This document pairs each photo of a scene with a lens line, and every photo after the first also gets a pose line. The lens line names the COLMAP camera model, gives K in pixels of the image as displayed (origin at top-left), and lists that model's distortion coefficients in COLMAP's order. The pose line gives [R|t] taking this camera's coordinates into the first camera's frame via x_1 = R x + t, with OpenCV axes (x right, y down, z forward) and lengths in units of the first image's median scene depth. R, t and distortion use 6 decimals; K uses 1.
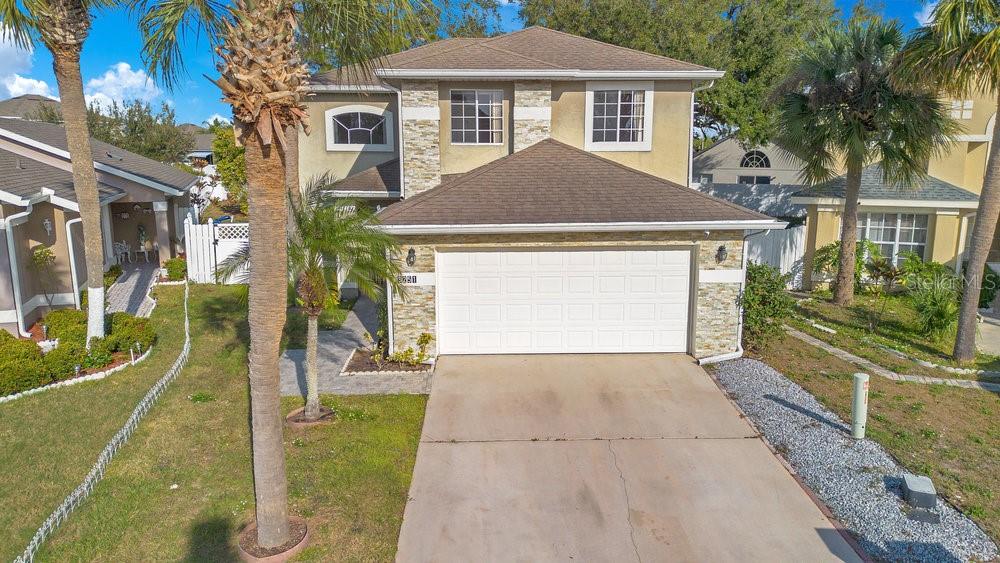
lens RADIAL K [[703.8, 0, 500.0], [0, 703.8, 281.5], [0, 0, 1]] dist [0.100009, -0.136072]
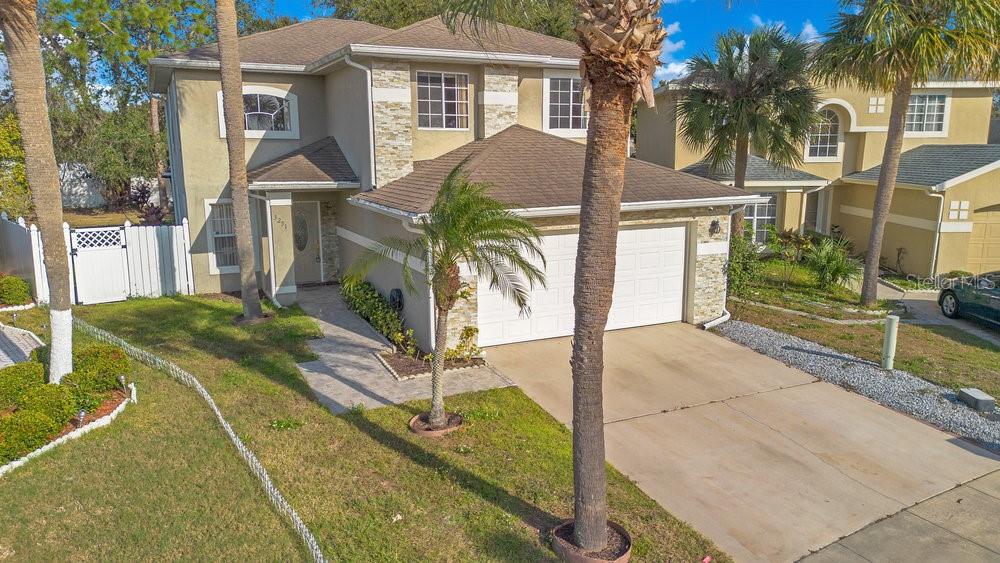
lens RADIAL K [[703.8, 0, 500.0], [0, 703.8, 281.5], [0, 0, 1]] dist [0.100009, -0.136072]
pose [[0.915527, -0.075967, 0.395018, -0.367298], [0.076111, 0.996981, 0.015331, 0.001916], [-0.394991, 0.016029, 0.918545, 0.097455]]
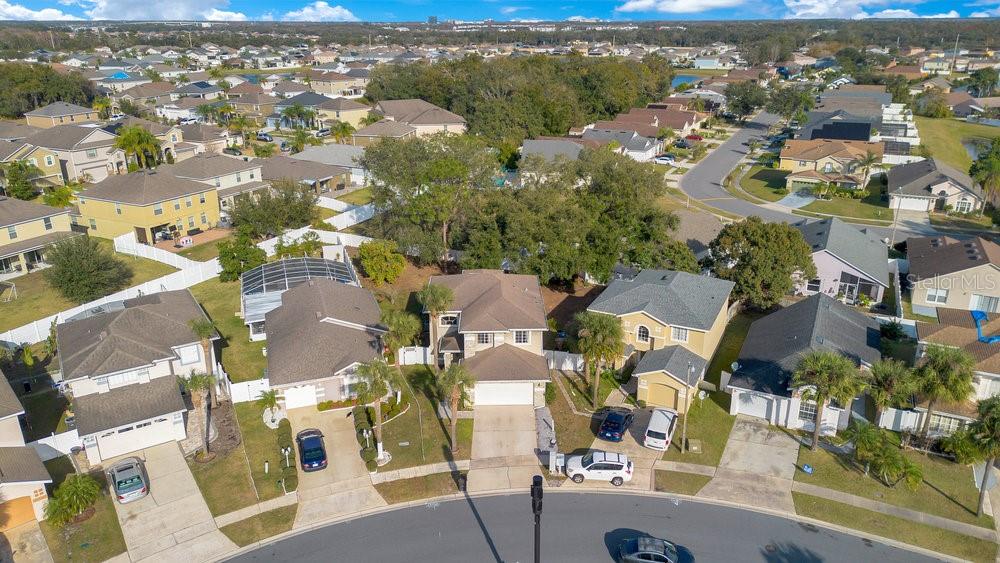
lens RADIAL K [[703.8, 0, 500.0], [0, 703.8, 281.5], [0, 0, 1]] dist [0.100009, -0.136072]
pose [[0.999708, 0.009531, -0.022224, 0.133773], [-0.005516, 0.984698, 0.174182, -1.217085], [0.023544, -0.174009, 0.984463, -2.727463]]
